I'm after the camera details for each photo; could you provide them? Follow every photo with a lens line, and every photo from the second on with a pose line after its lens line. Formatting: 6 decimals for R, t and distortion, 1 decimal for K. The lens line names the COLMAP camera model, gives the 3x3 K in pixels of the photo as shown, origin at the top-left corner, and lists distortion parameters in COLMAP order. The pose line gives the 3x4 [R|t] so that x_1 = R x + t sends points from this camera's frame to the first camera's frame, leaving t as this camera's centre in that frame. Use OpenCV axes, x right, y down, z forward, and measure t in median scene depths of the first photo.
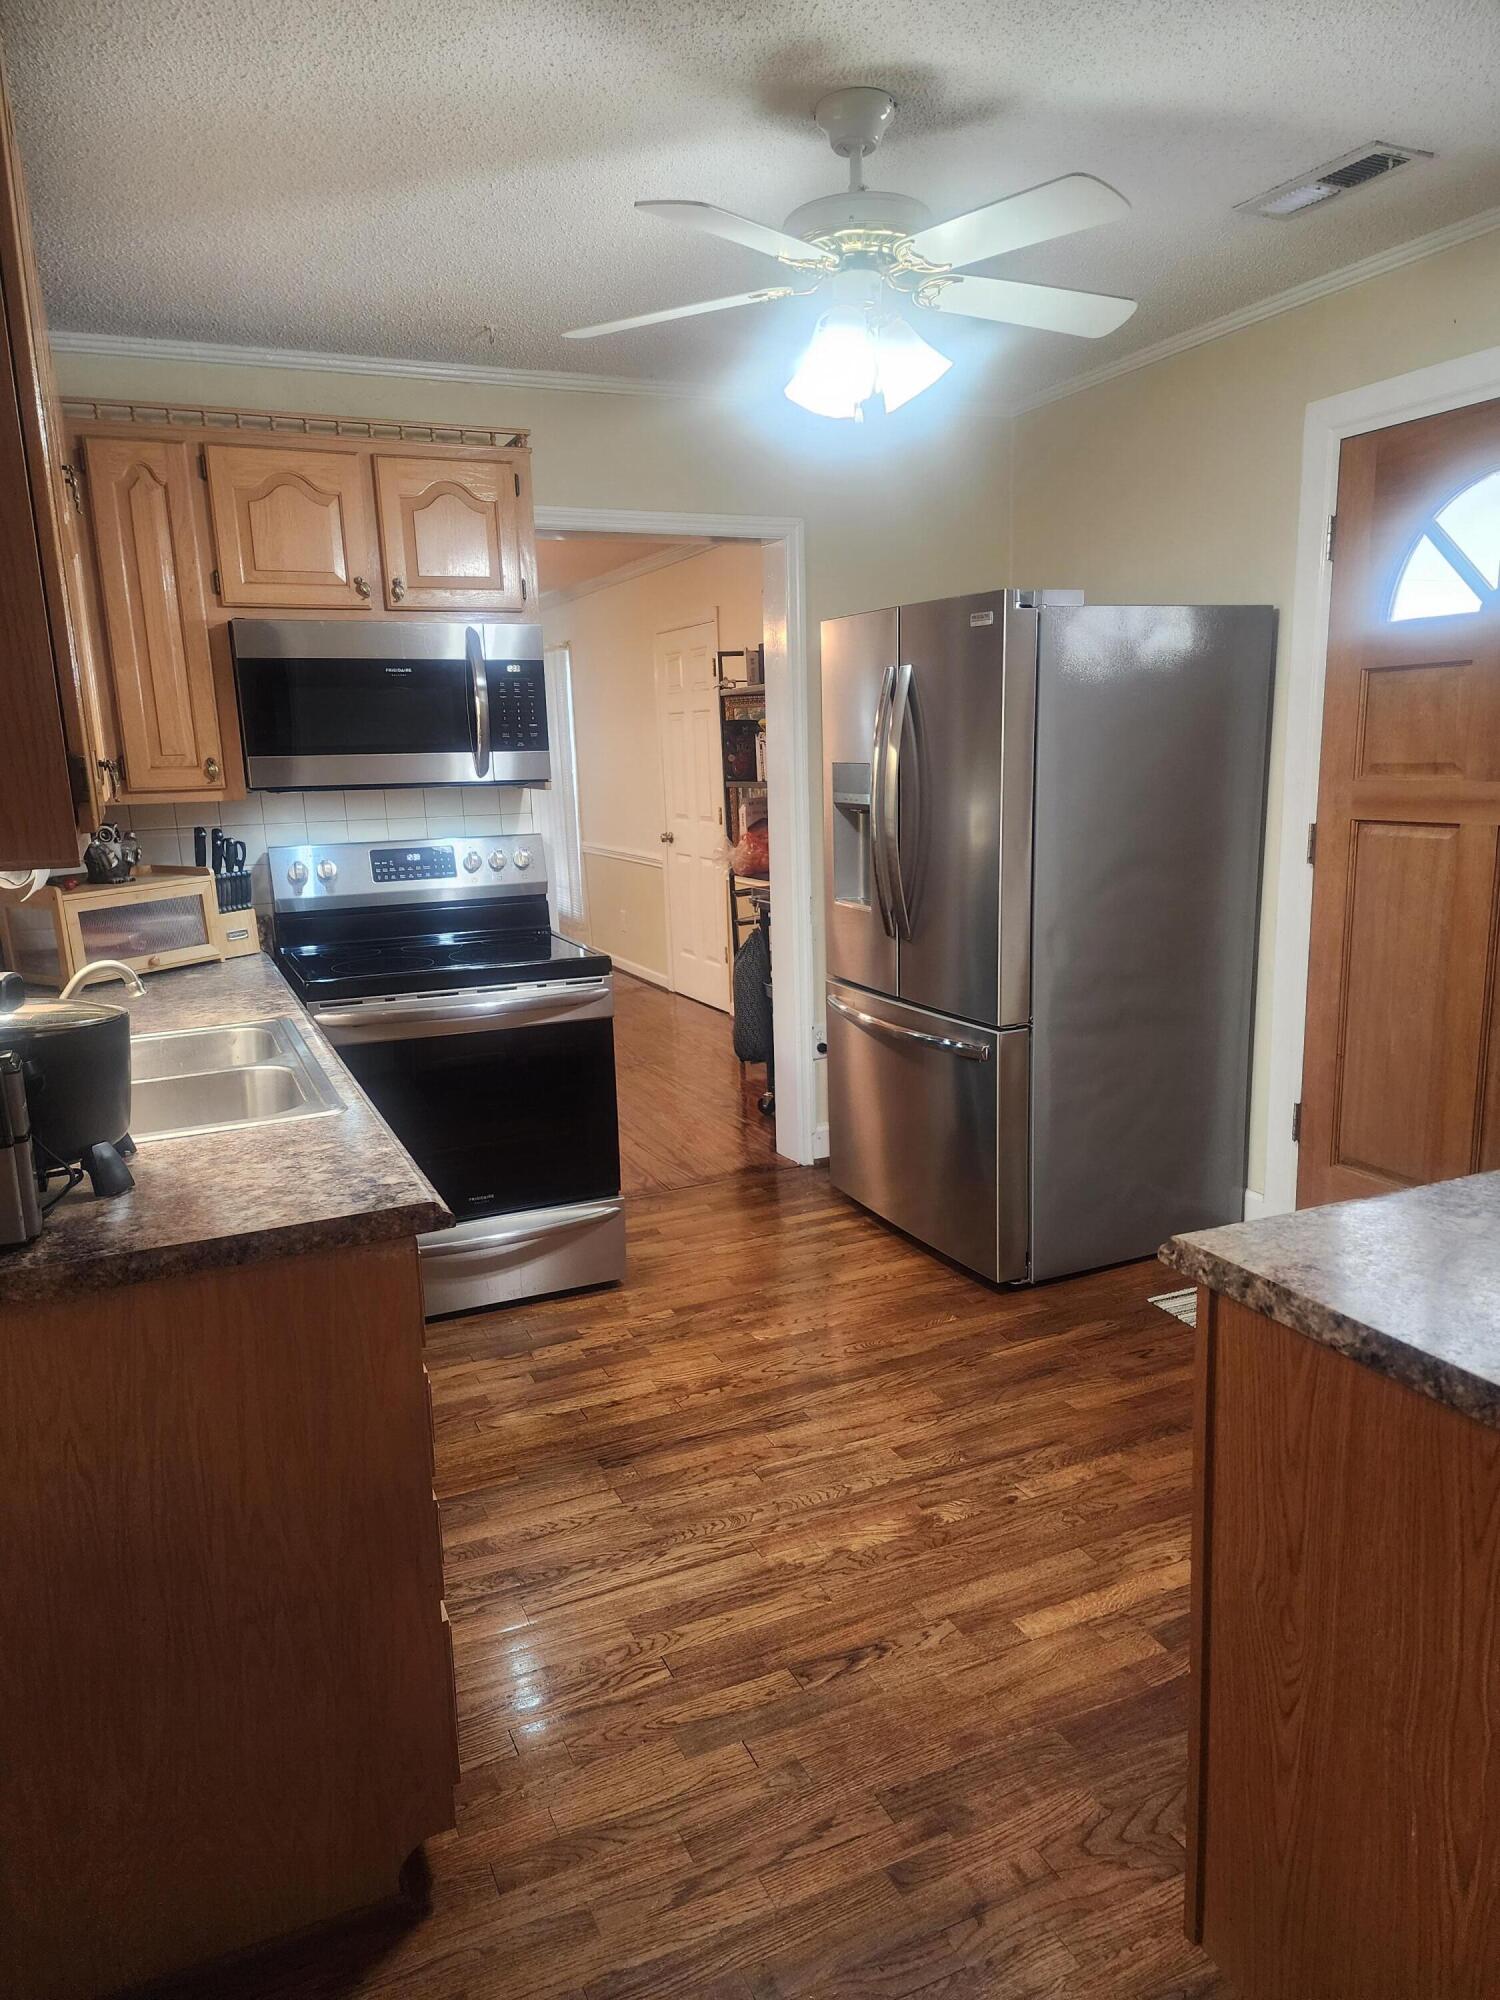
lens RADIAL K [[1343.3, 0, 755.4], [0, 1343.3, 1010.1], [0, 0, 1]] dist [0.054074, -0.037834]
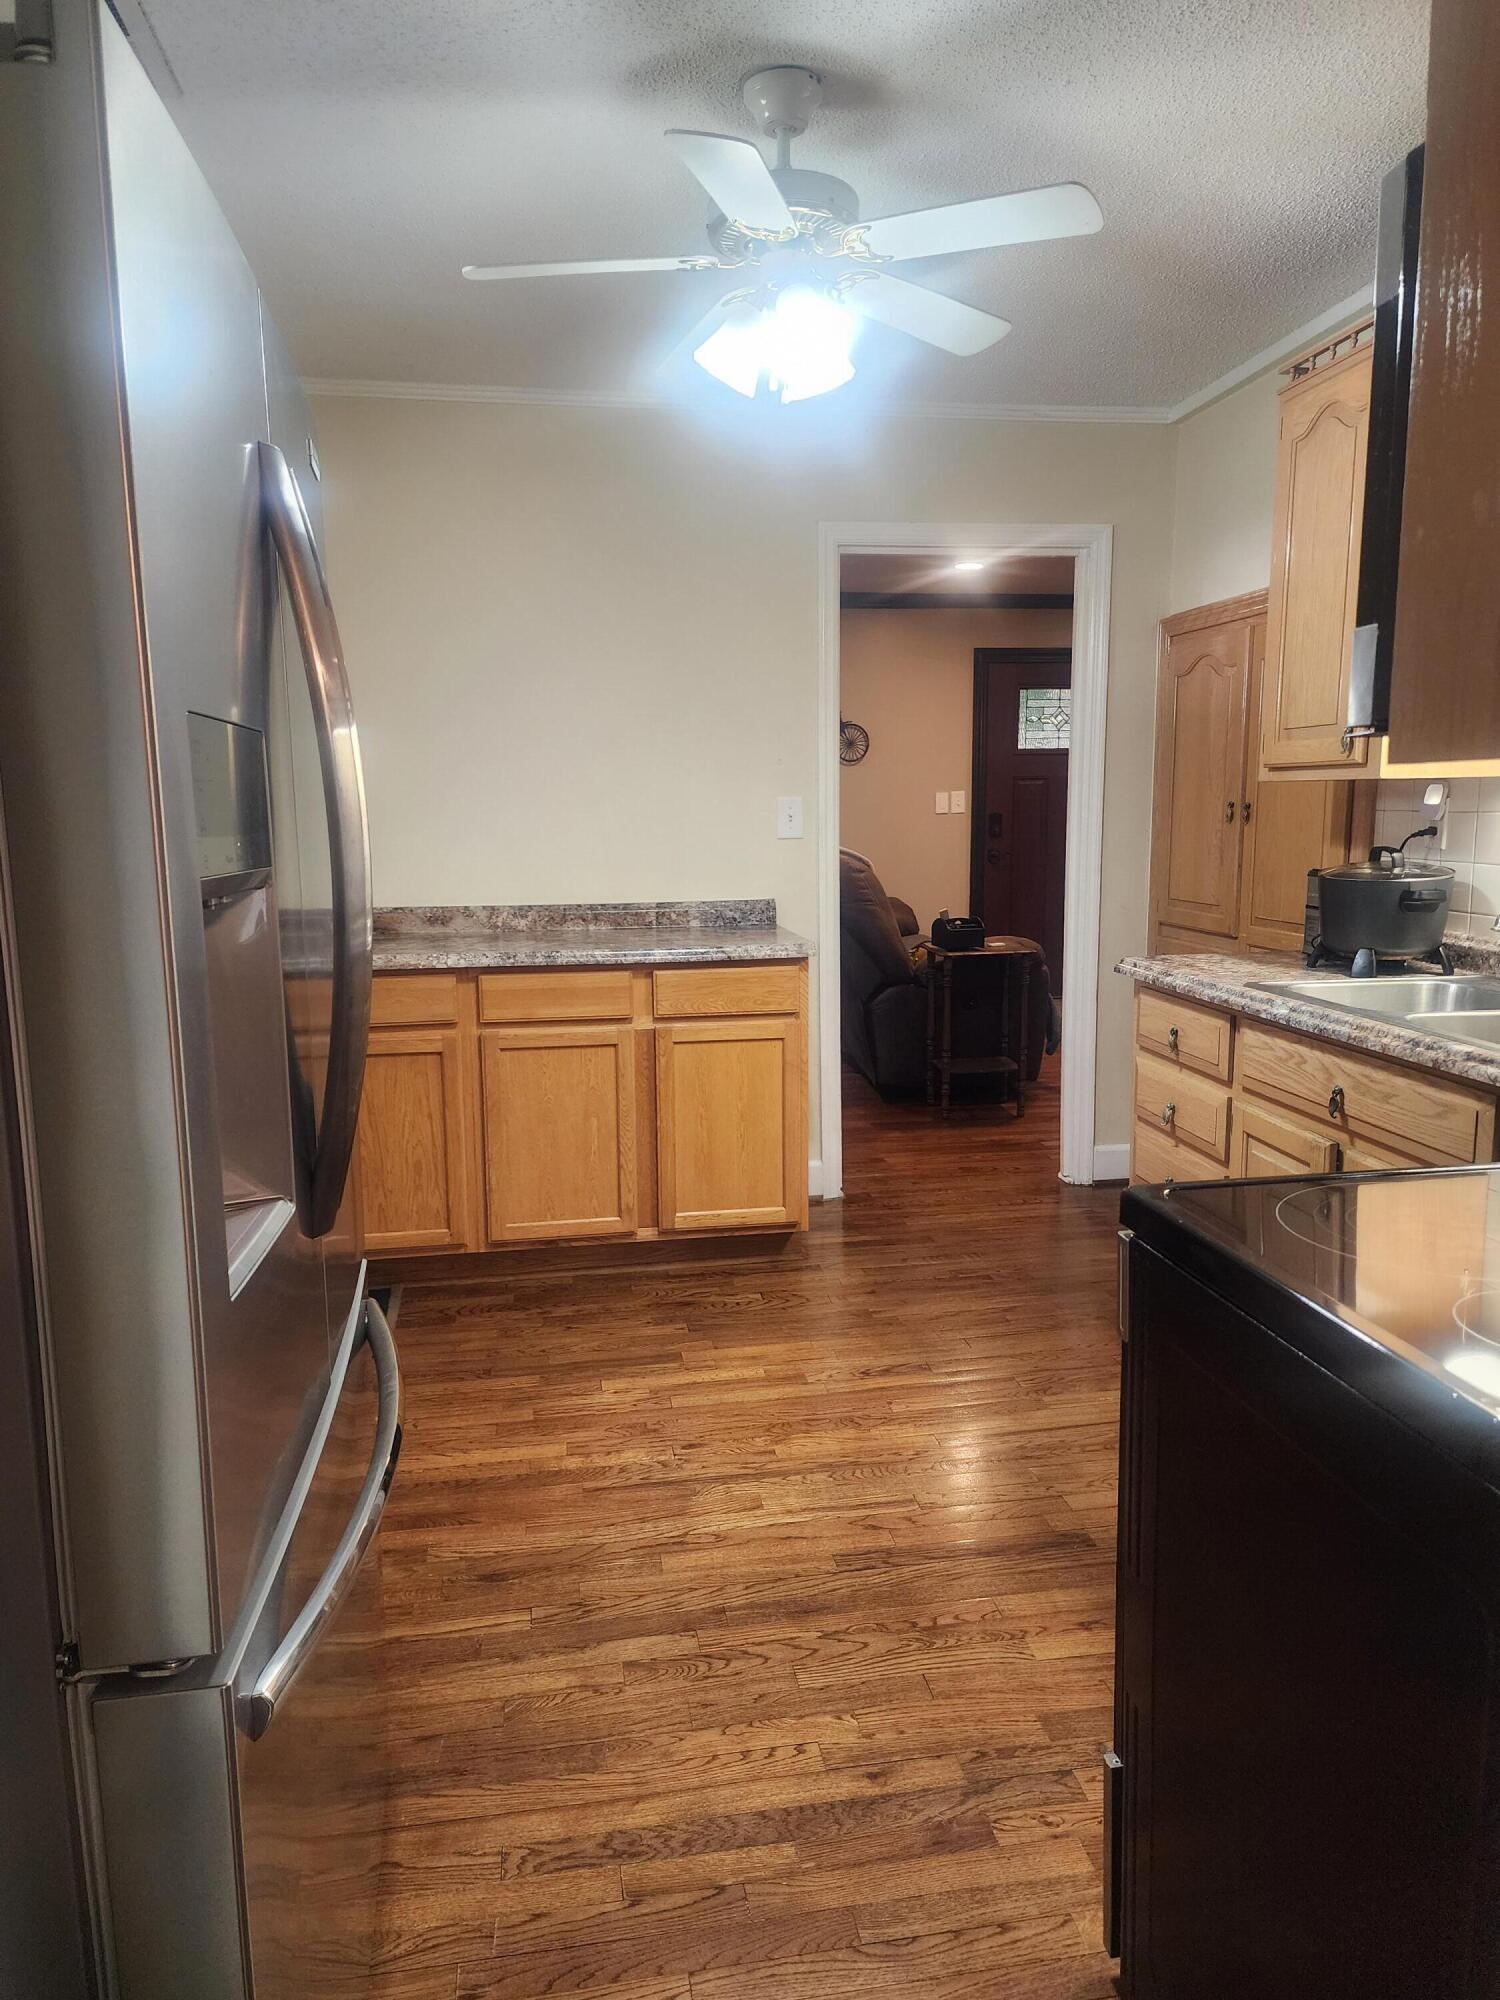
lens RADIAL K [[1343.3, 0, 755.8], [0, 1343.3, 1009.7], [0, 0, 1]] dist [0.054074, -0.037834]
pose [[-0.963539, 0.013967, 0.267204, -0.148421], [0.103856, 0.939864, 0.325377, -0.299116], [-0.246591, 0.341264, -0.907046, 1.784506]]
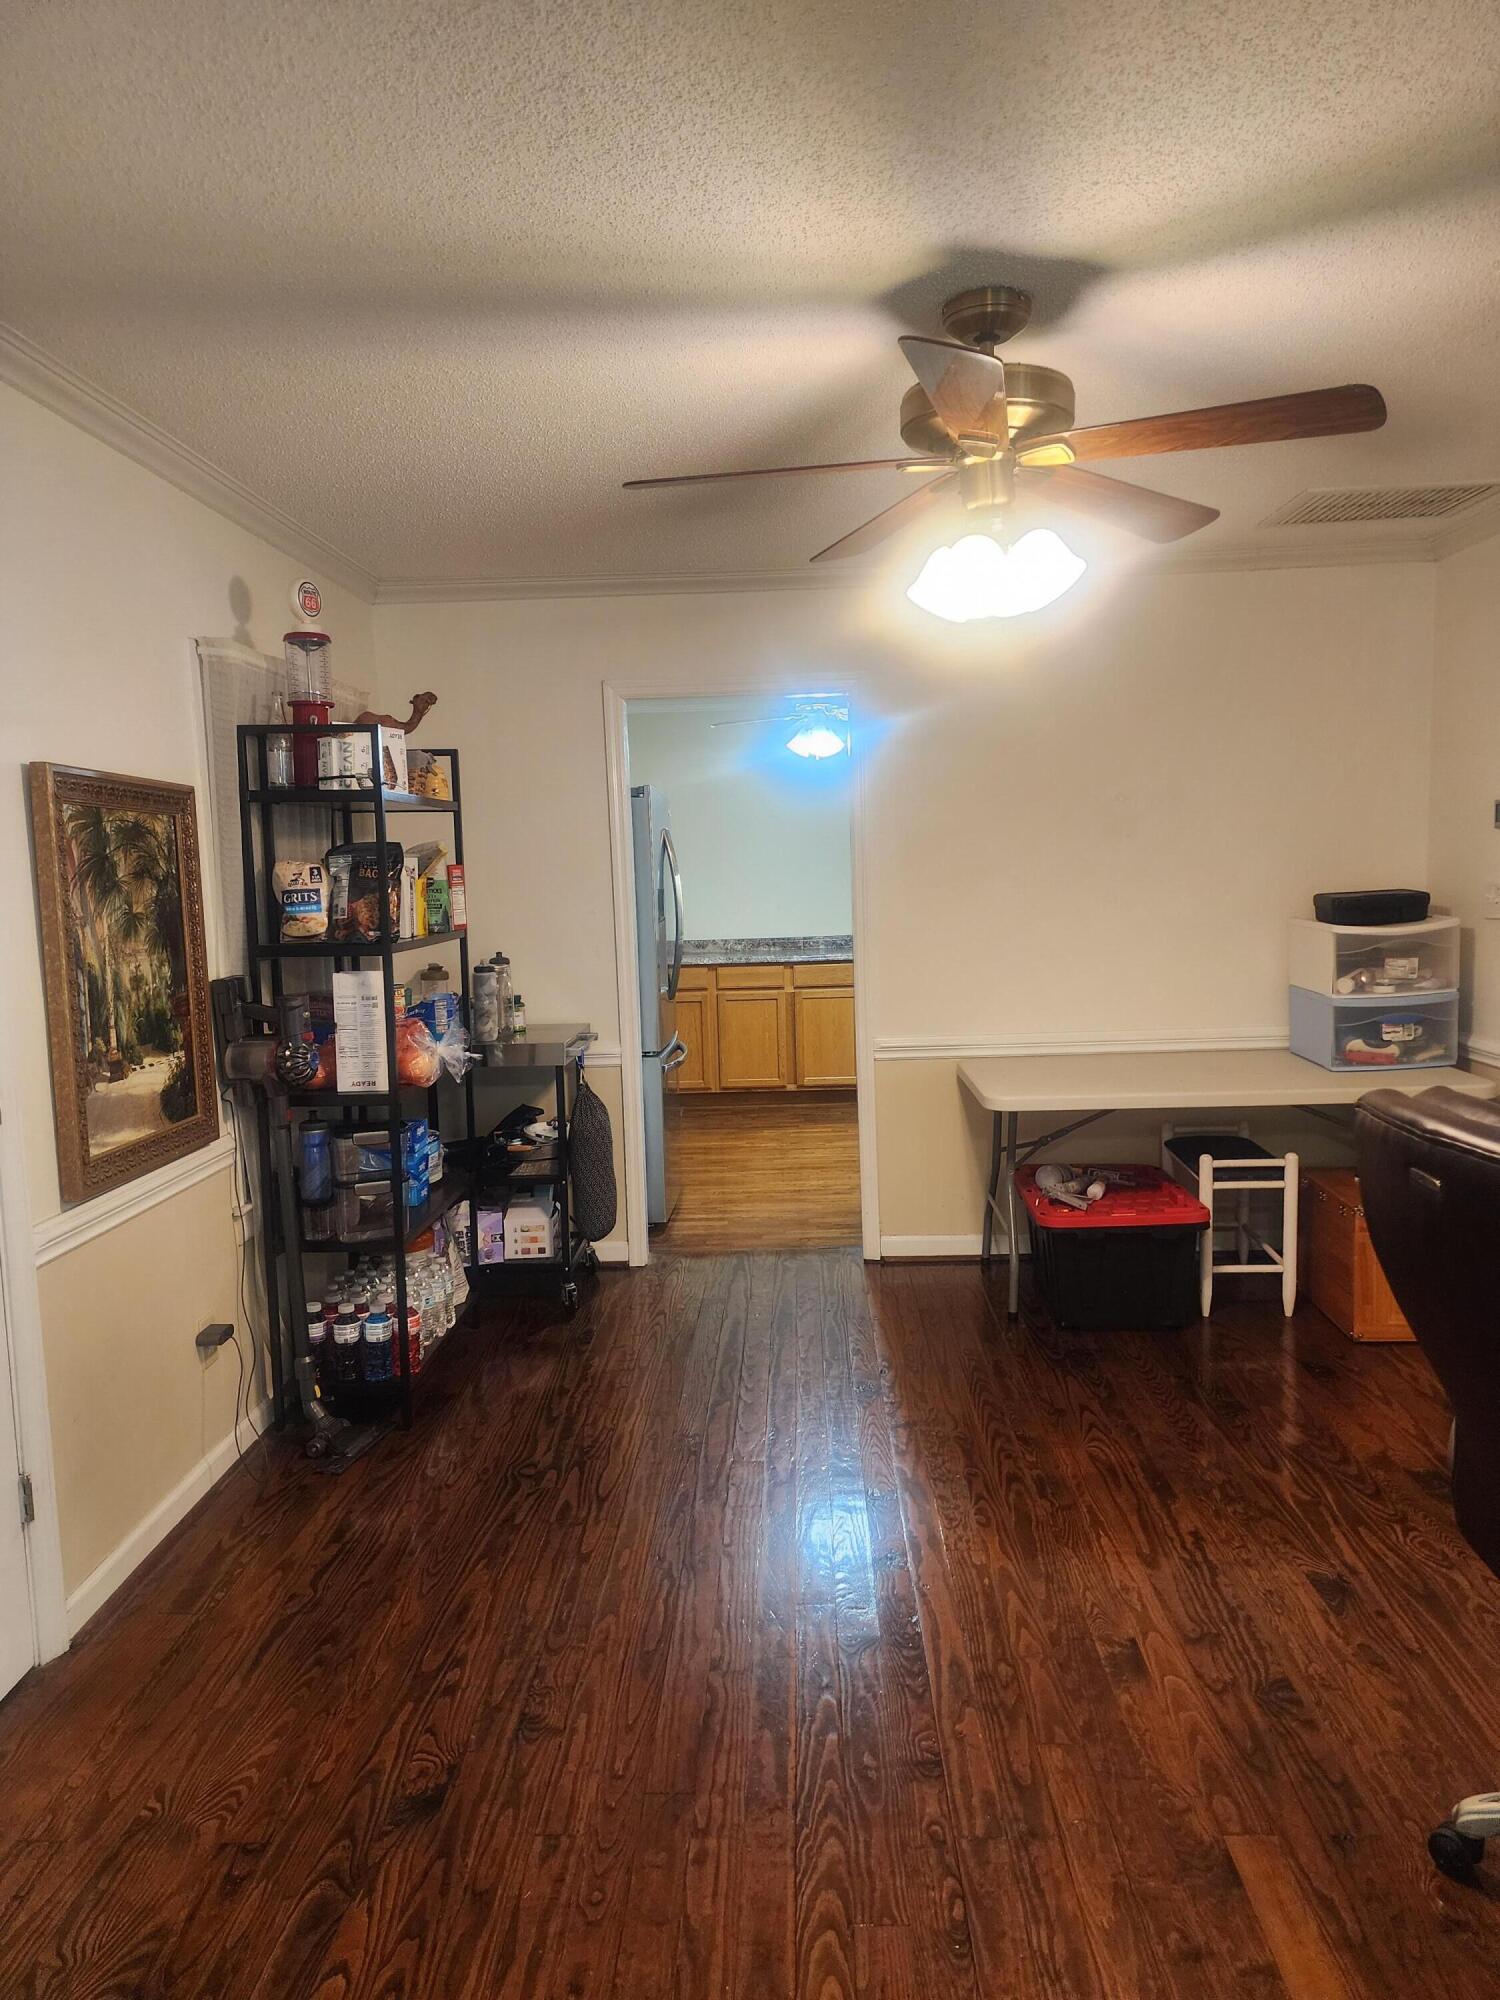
lens RADIAL K [[1343.3, 0, 744.3], [0, 1343.3, 998.7], [0, 0, 1]] dist [0.054074, -0.037834]
pose [[-0.890901, 0.027741, 0.453349, -0.796289], [0.156528, 0.955739, 0.249120, -0.543758], [-0.426373, 0.292904, -0.855812, 2.937357]]
